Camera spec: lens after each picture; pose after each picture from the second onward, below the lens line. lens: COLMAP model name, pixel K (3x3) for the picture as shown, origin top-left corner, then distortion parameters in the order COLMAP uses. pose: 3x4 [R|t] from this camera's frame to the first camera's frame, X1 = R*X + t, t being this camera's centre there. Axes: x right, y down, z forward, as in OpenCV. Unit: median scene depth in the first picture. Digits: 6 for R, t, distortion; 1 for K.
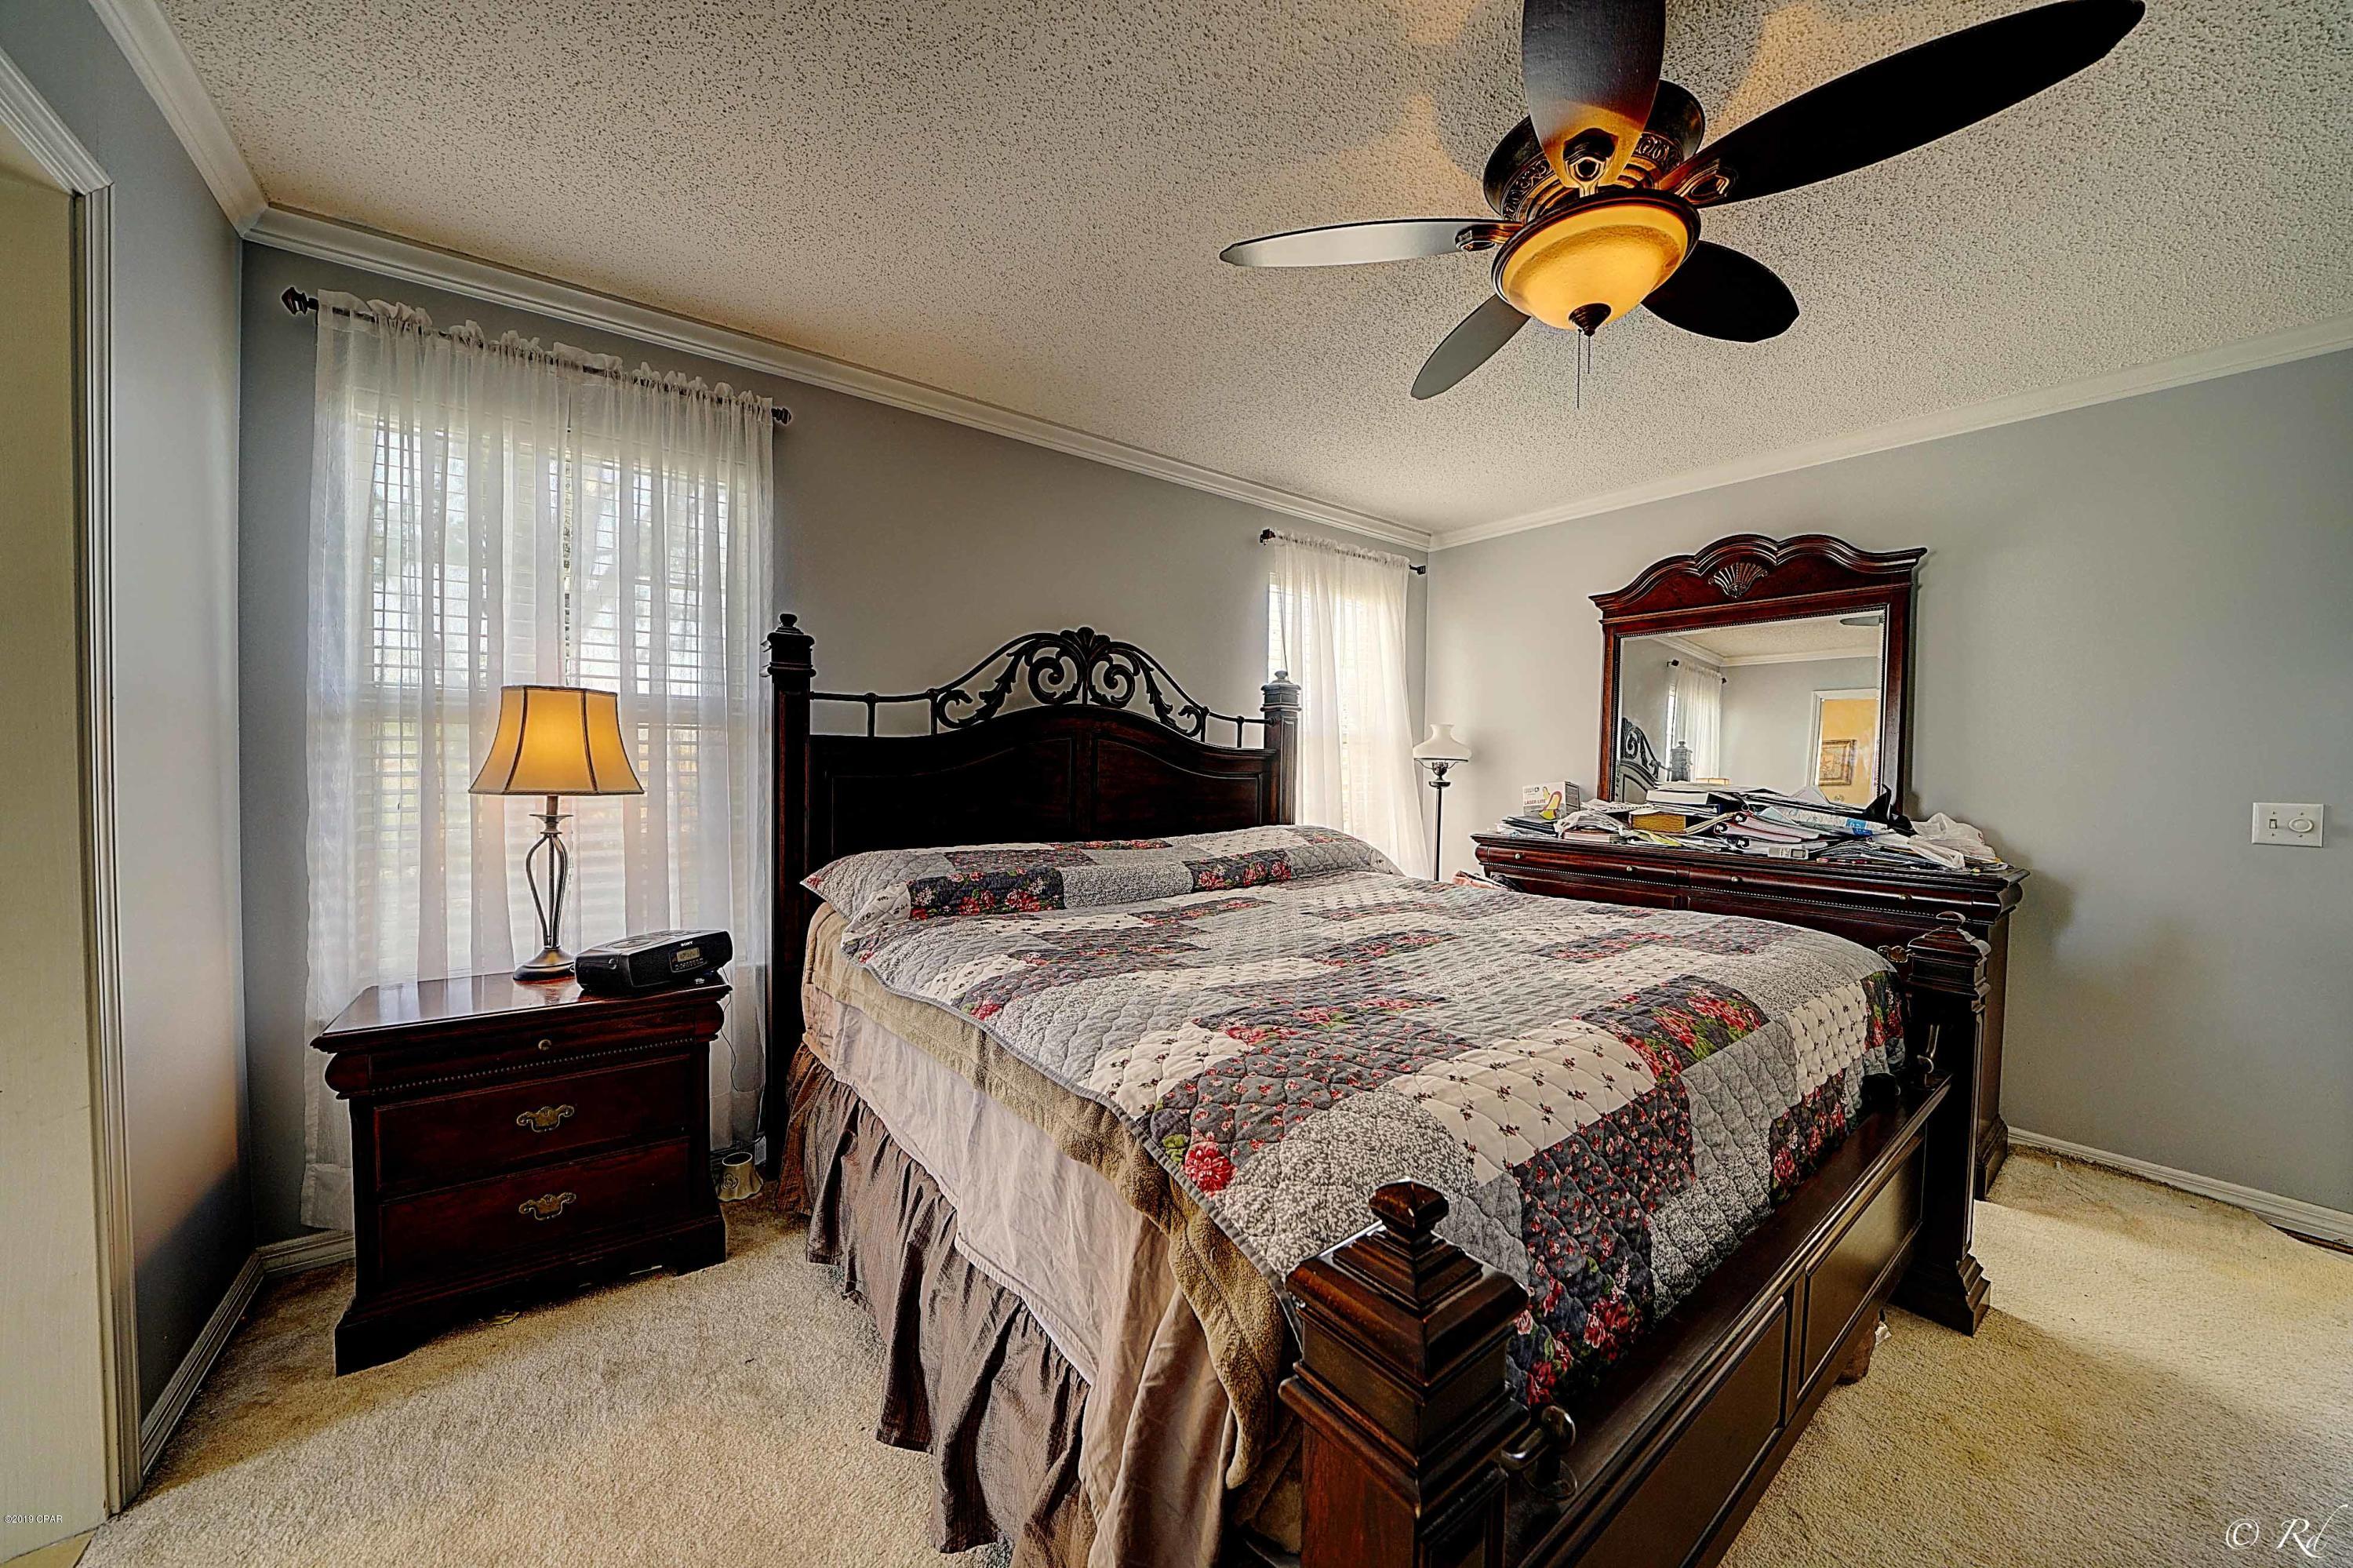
lens RADIAL K [[812.8, 0, 1180.5], [0, 812.8, 785.5], [0, 0, 1]] dist [-0.019823, -0.000119]
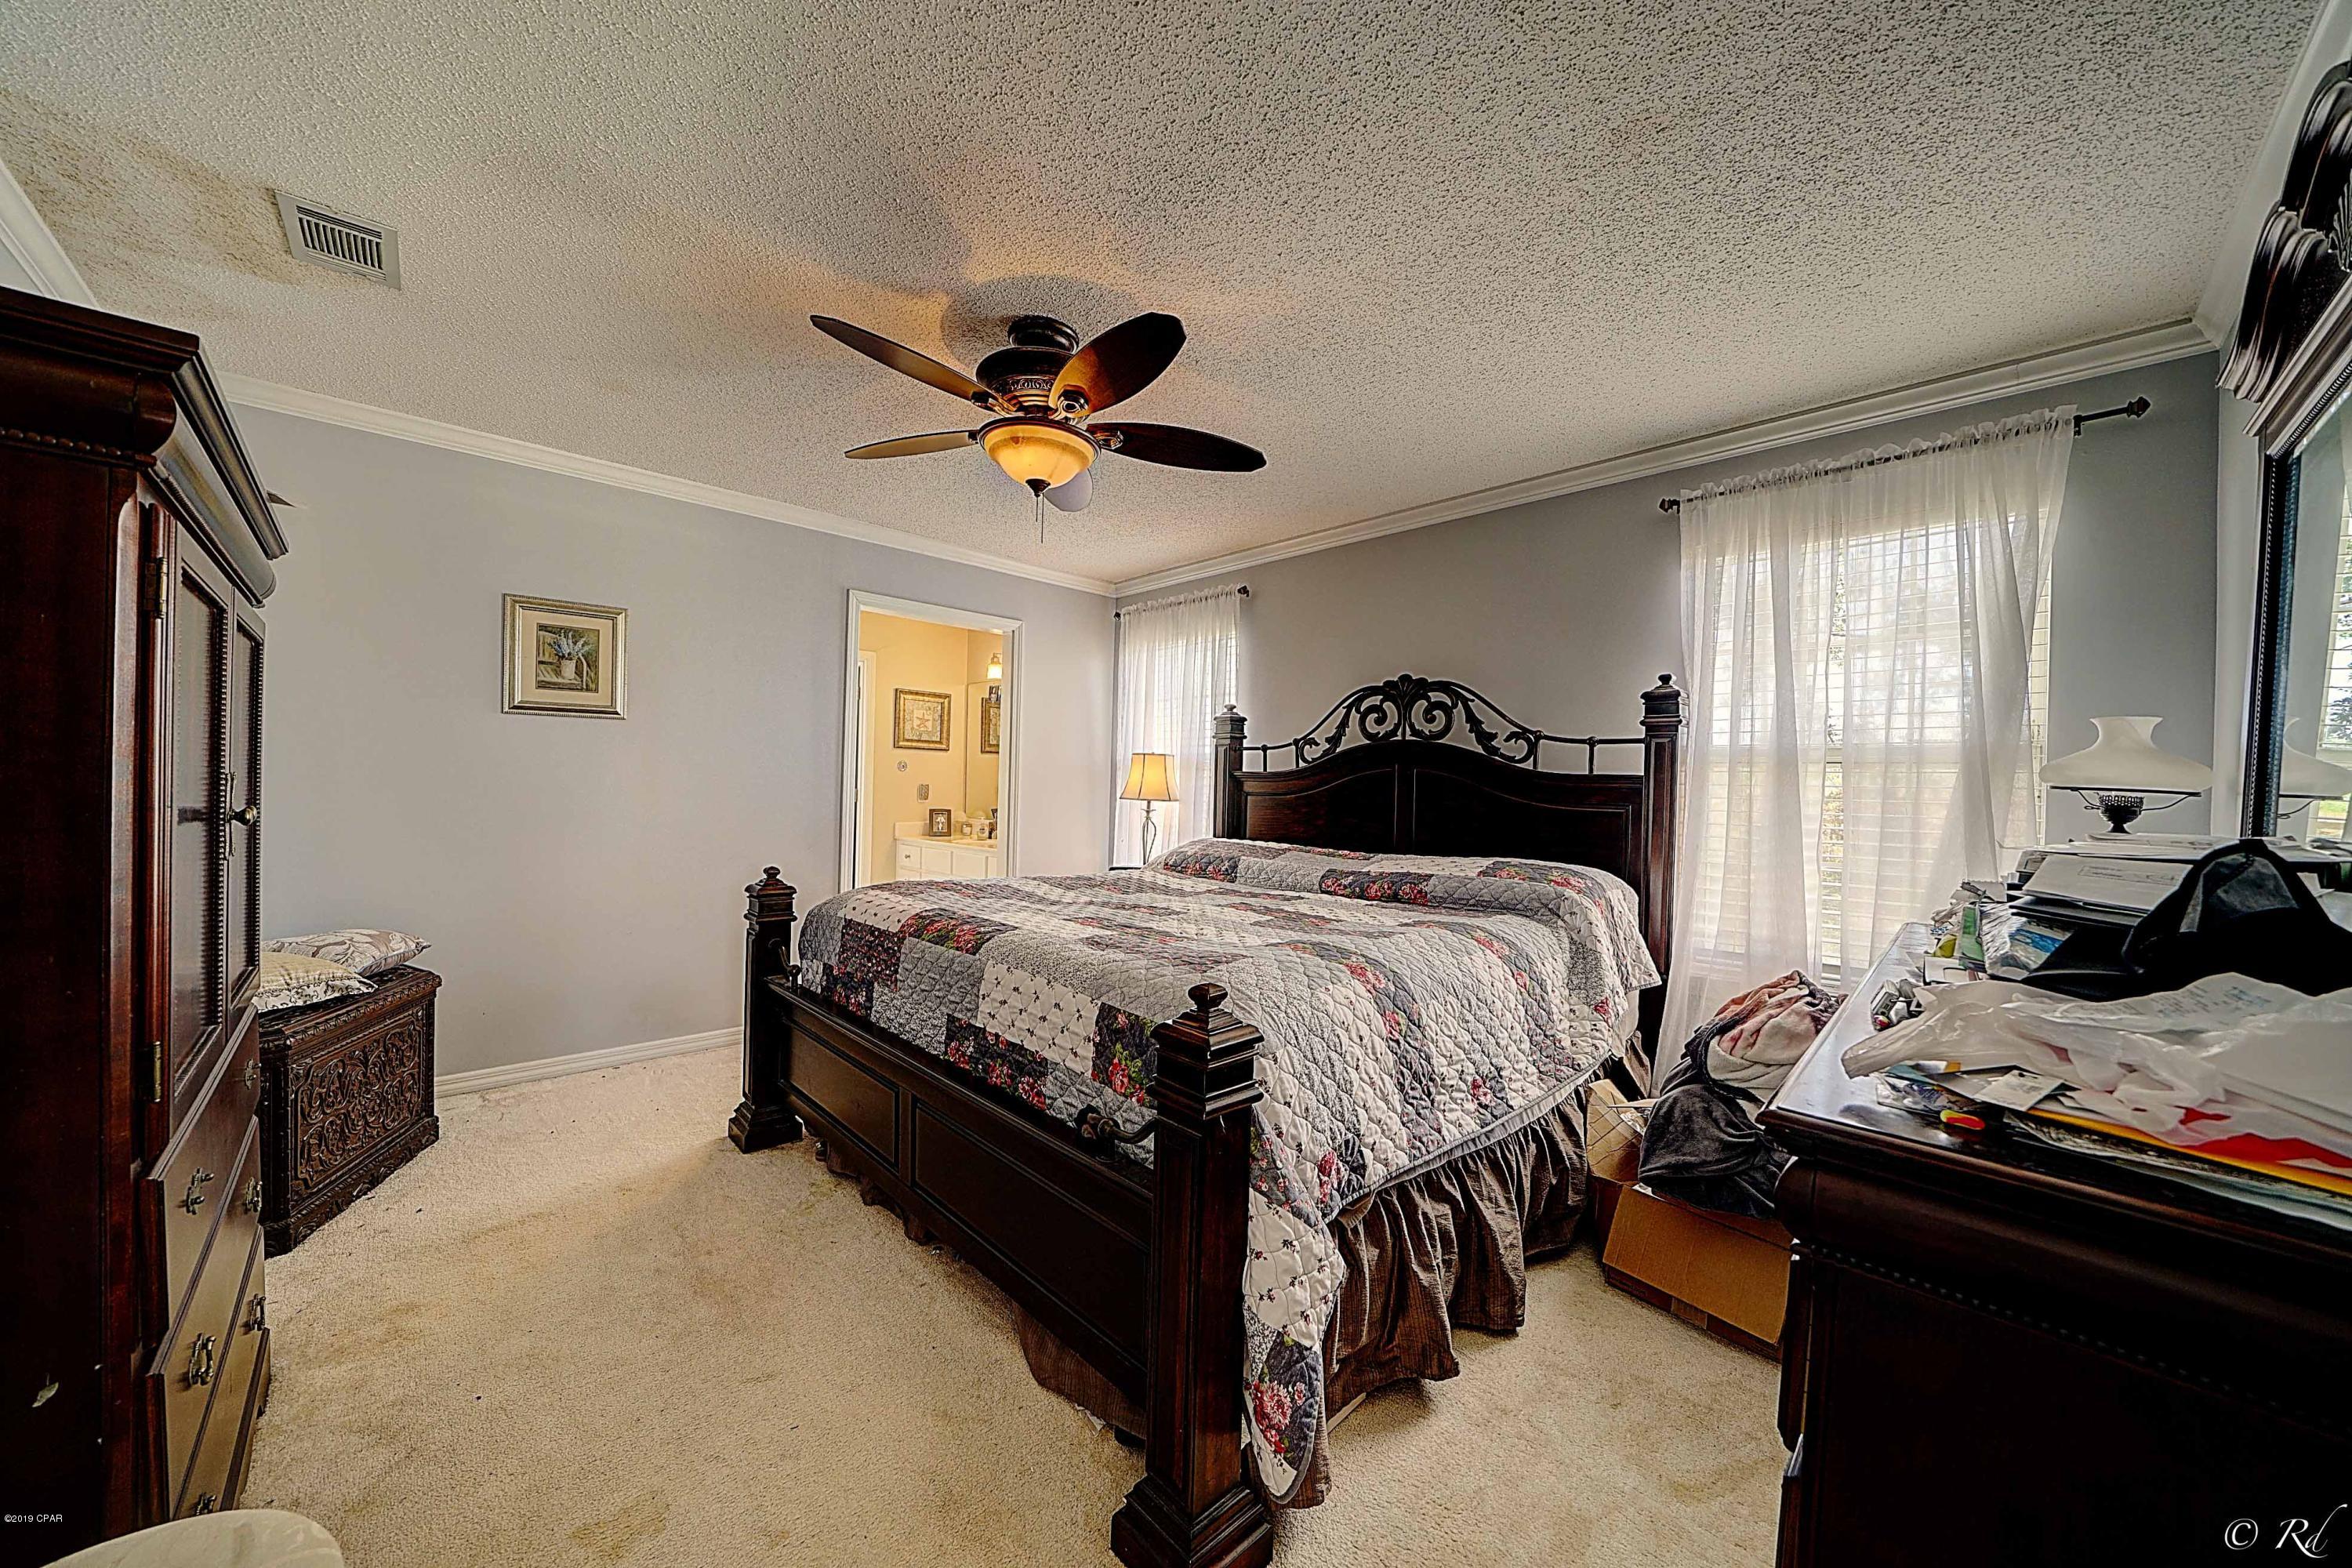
lens RADIAL K [[812.4, 0, 1180.0], [0, 812.4, 785.5], [0, 0, 1]] dist [-0.019823, -0.000119]
pose [[0.114837, -0.011937, -0.993313, 1.023821], [-0.050782, 0.998550, -0.017871, 0.003793], [0.992085, 0.052495, 0.114065, 0.556606]]
